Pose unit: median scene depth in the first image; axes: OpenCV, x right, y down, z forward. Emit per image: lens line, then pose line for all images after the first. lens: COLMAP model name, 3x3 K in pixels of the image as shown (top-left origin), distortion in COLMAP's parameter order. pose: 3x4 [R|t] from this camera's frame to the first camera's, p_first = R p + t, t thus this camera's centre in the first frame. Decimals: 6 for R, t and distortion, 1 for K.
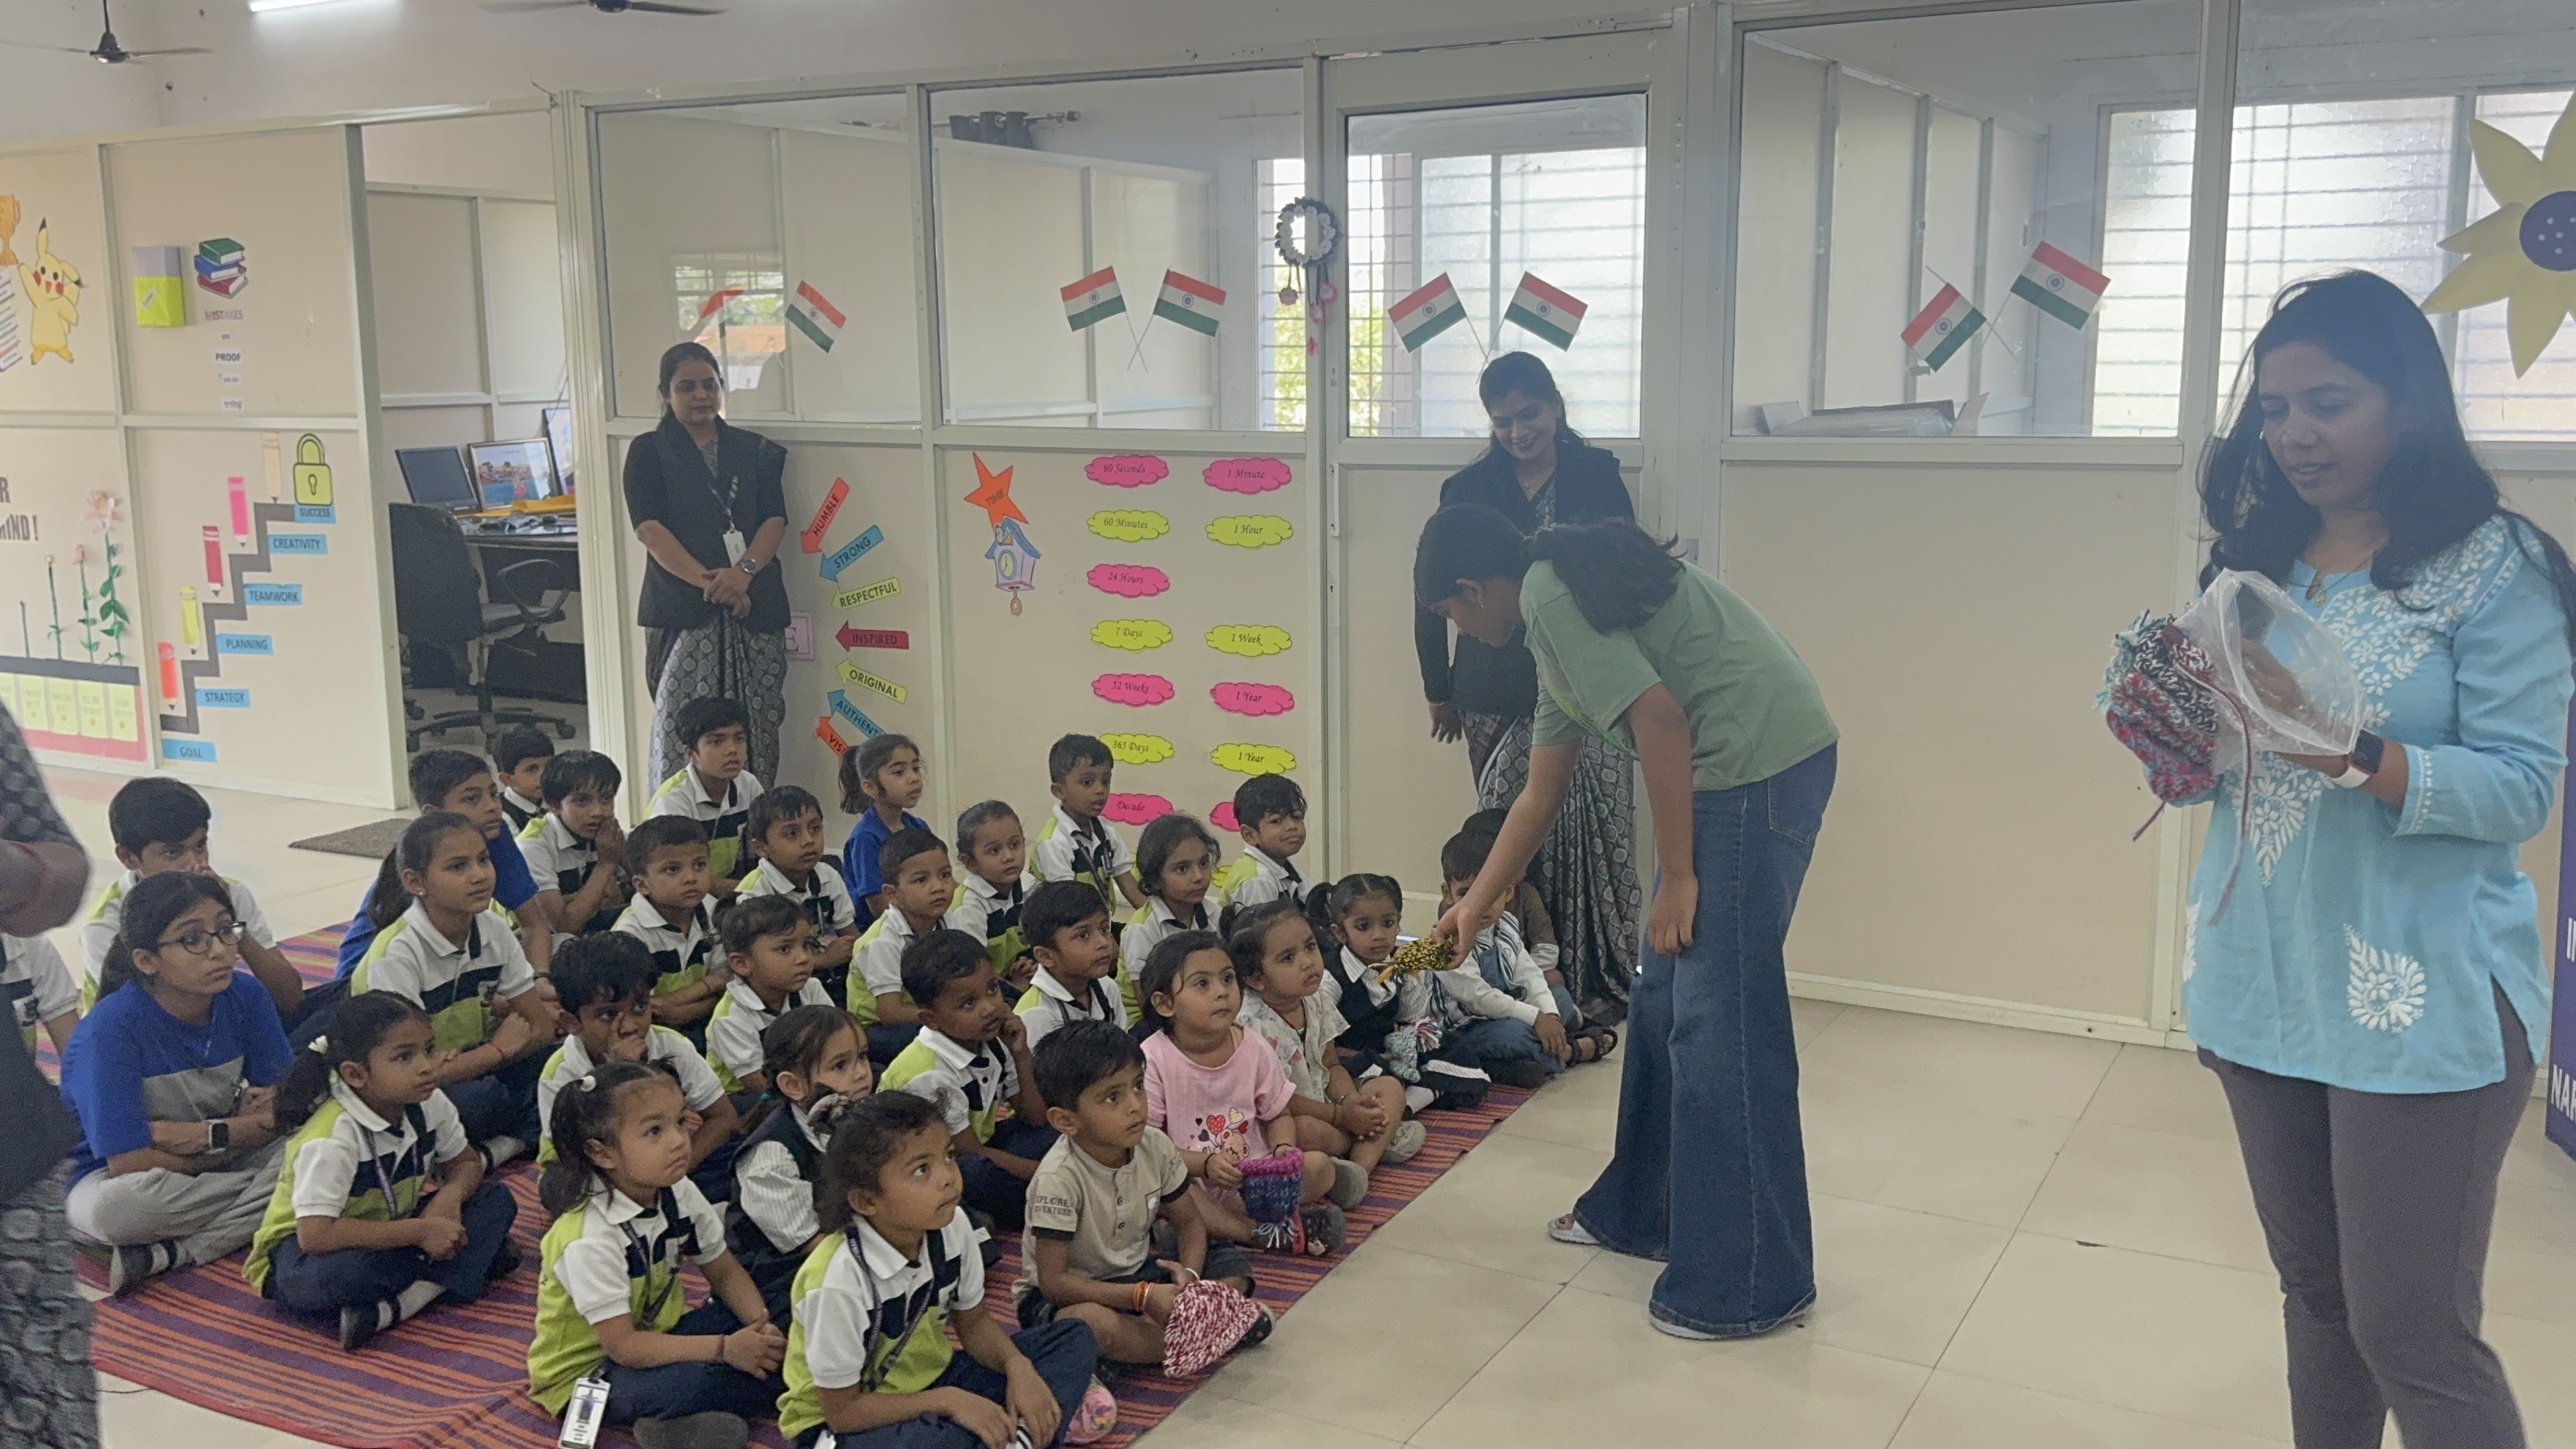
lens RADIAL K [[2318.2, 0, 1291.9], [0, 2318.2, 687.1], [0, 0, 1]] dist [0.228245, -0.580276]
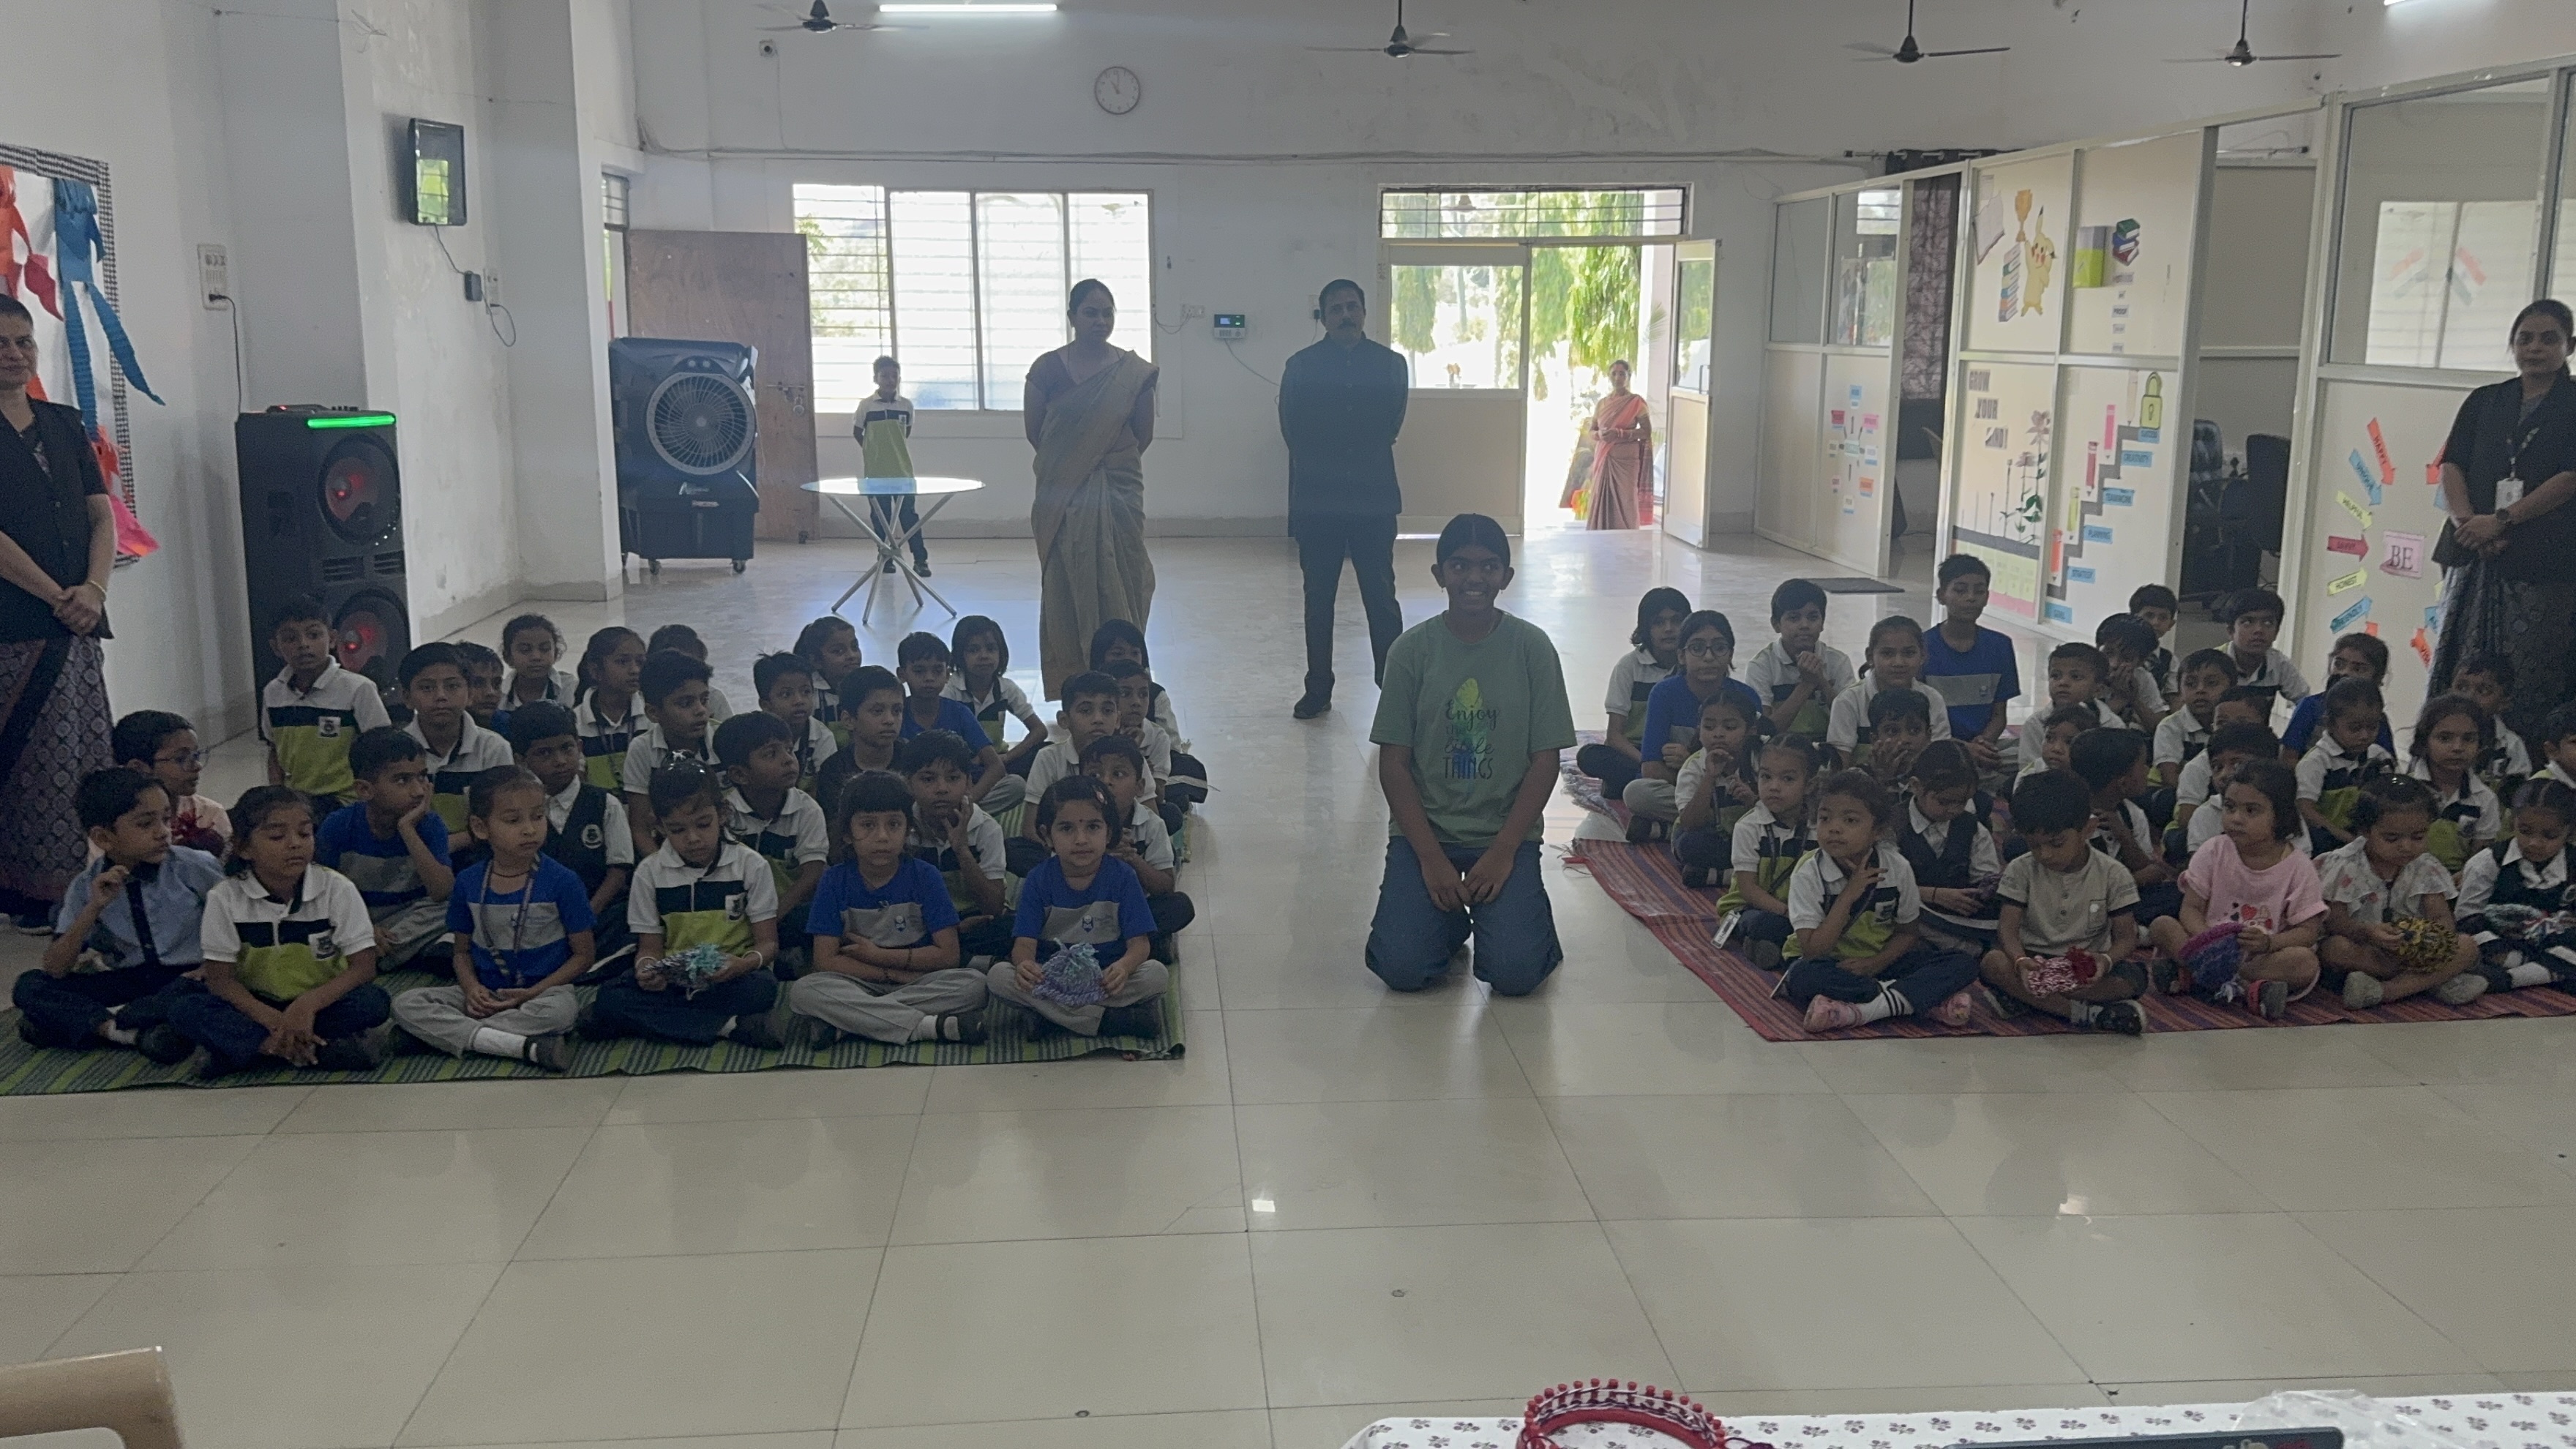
lens RADIAL K [[2321.6, 0, 1283.8], [0, 2321.6, 774.9], [0, 0, 1]] dist [0.190612, -0.441487]
pose [[0.544170, 0.174532, -0.820620, 0.713136], [-0.138993, 0.983360, 0.116975, 0.039497], [0.827381, 0.050406, 0.559374, -0.163656]]
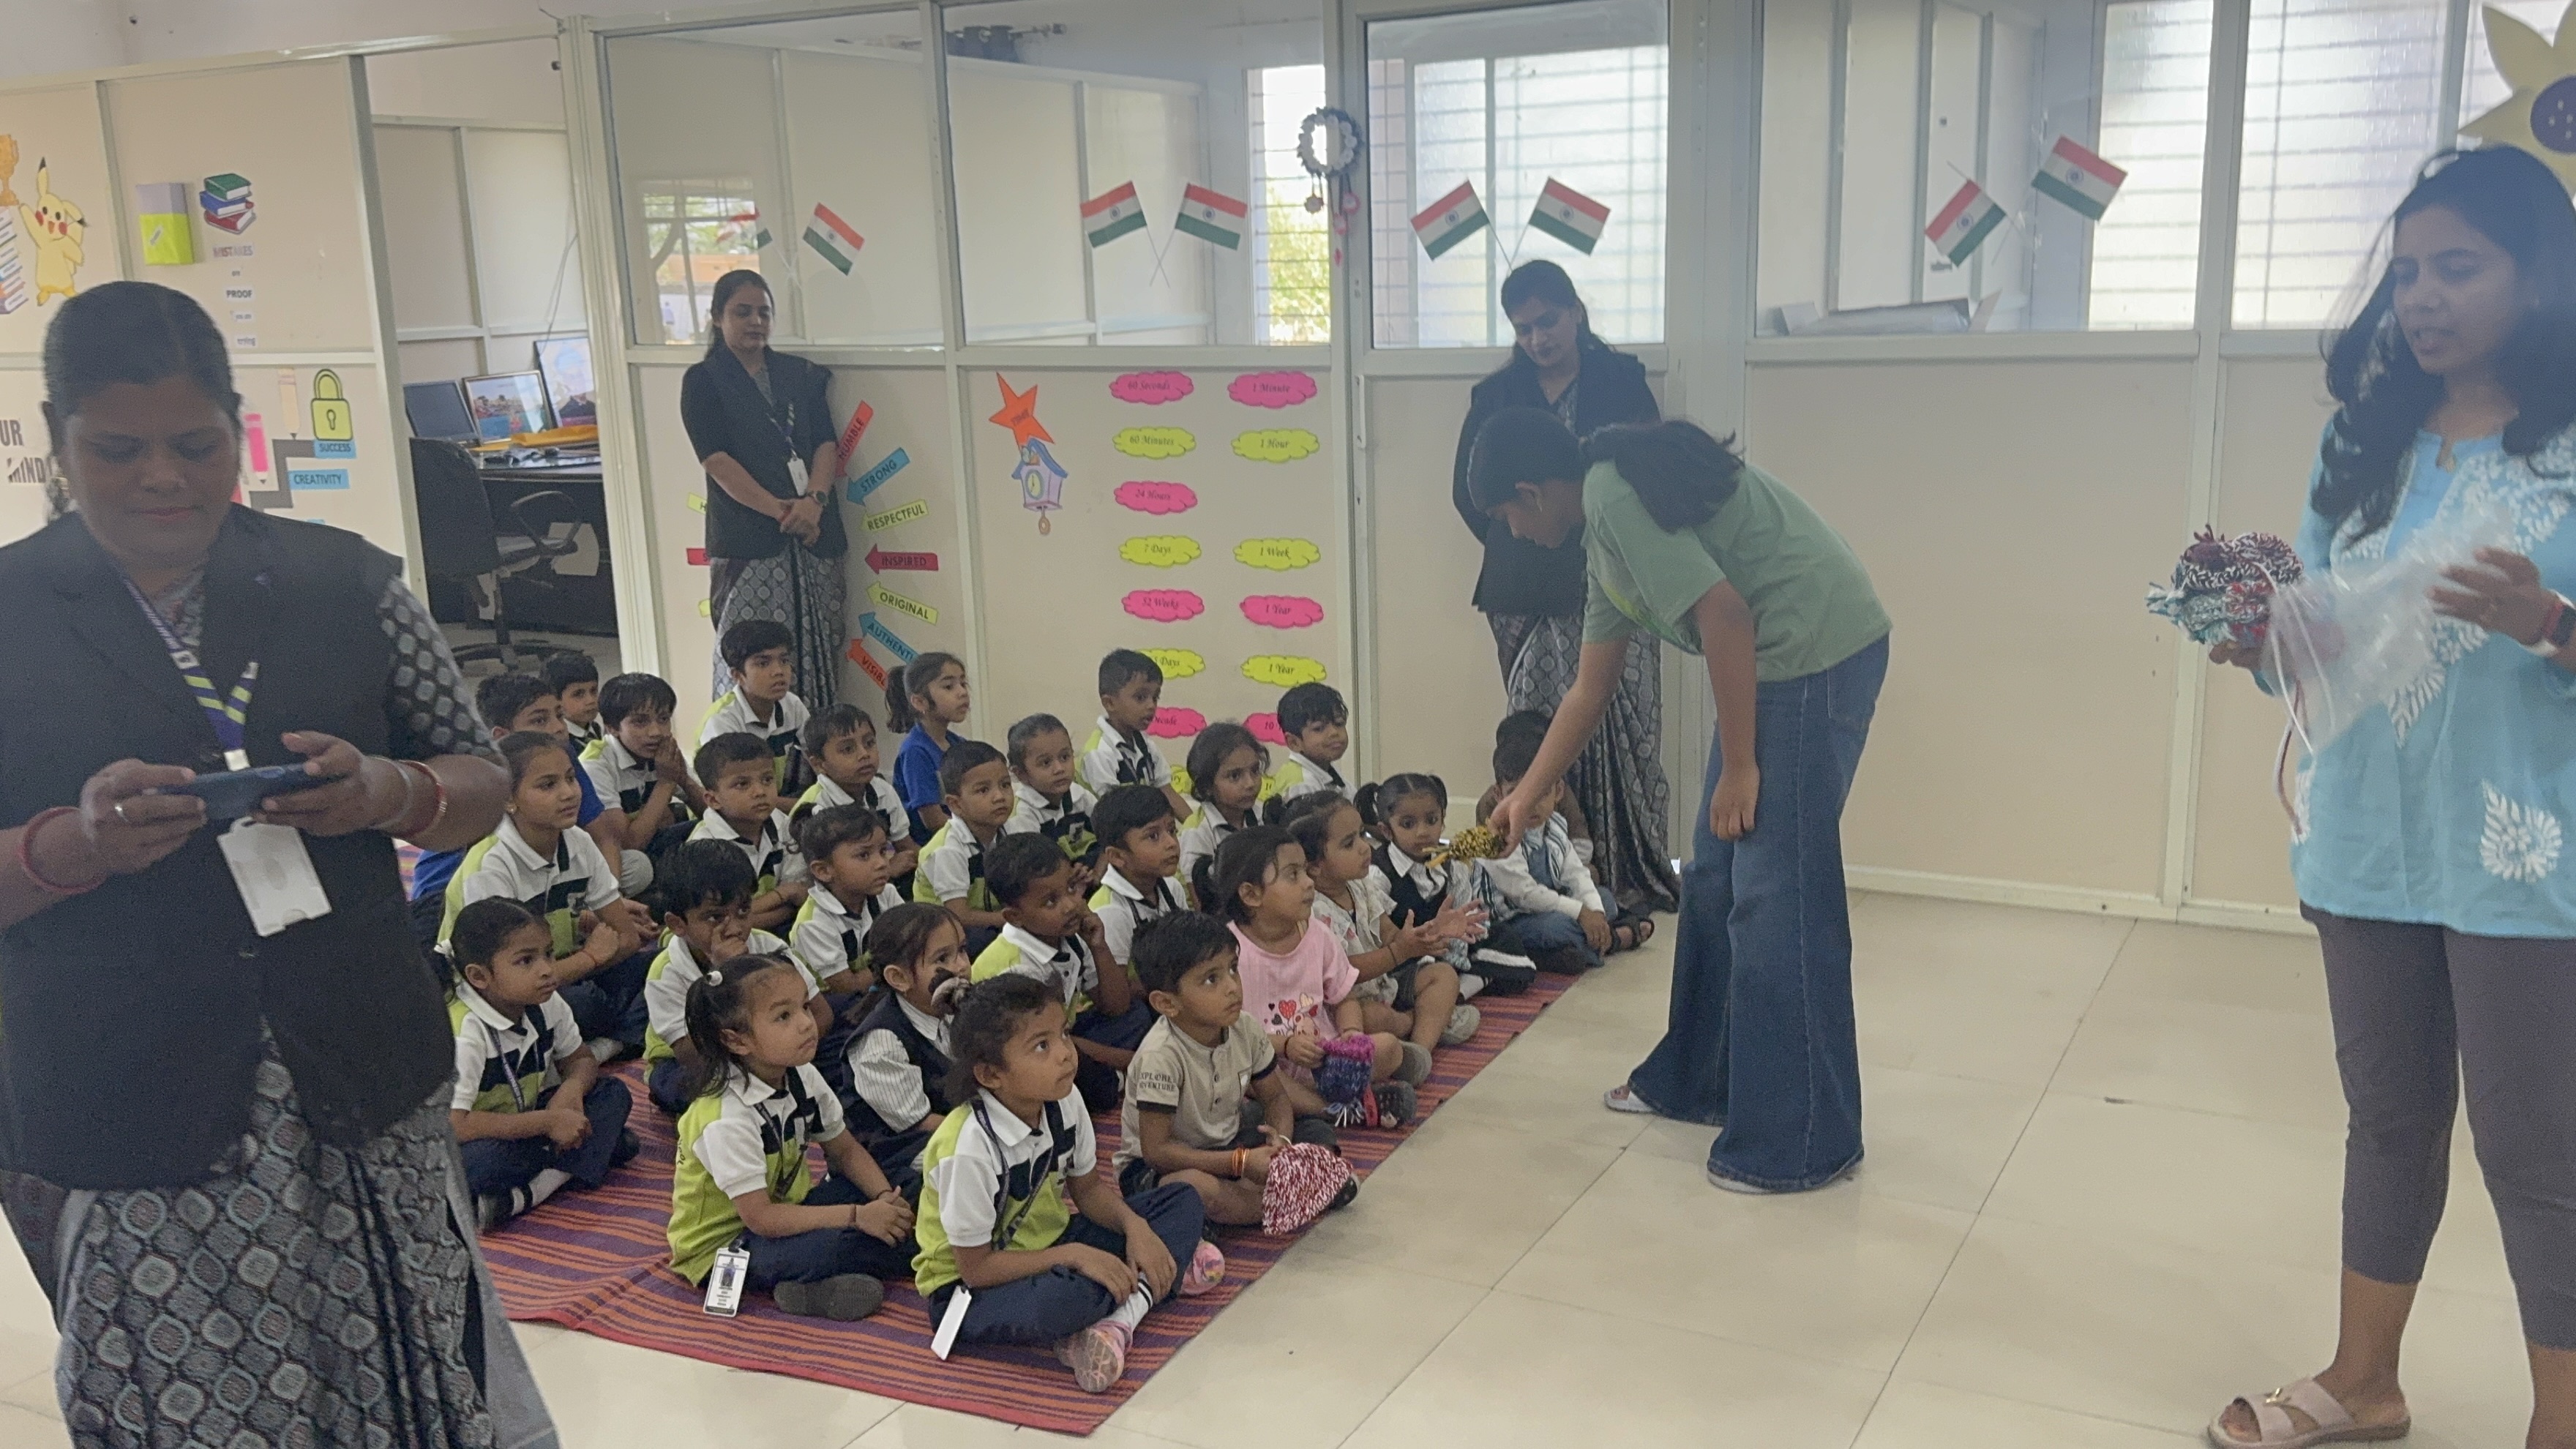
lens RADIAL K [[2321.6, 0, 1283.8], [0, 2321.6, 774.9], [0, 0, 1]] dist [0.190612, -0.441487]
pose [[0.999701, -0.023540, 0.006571, -0.031731], [0.023022, 0.997274, 0.070109, 0.006555], [-0.008203, -0.069936, 0.997518, -0.031261]]
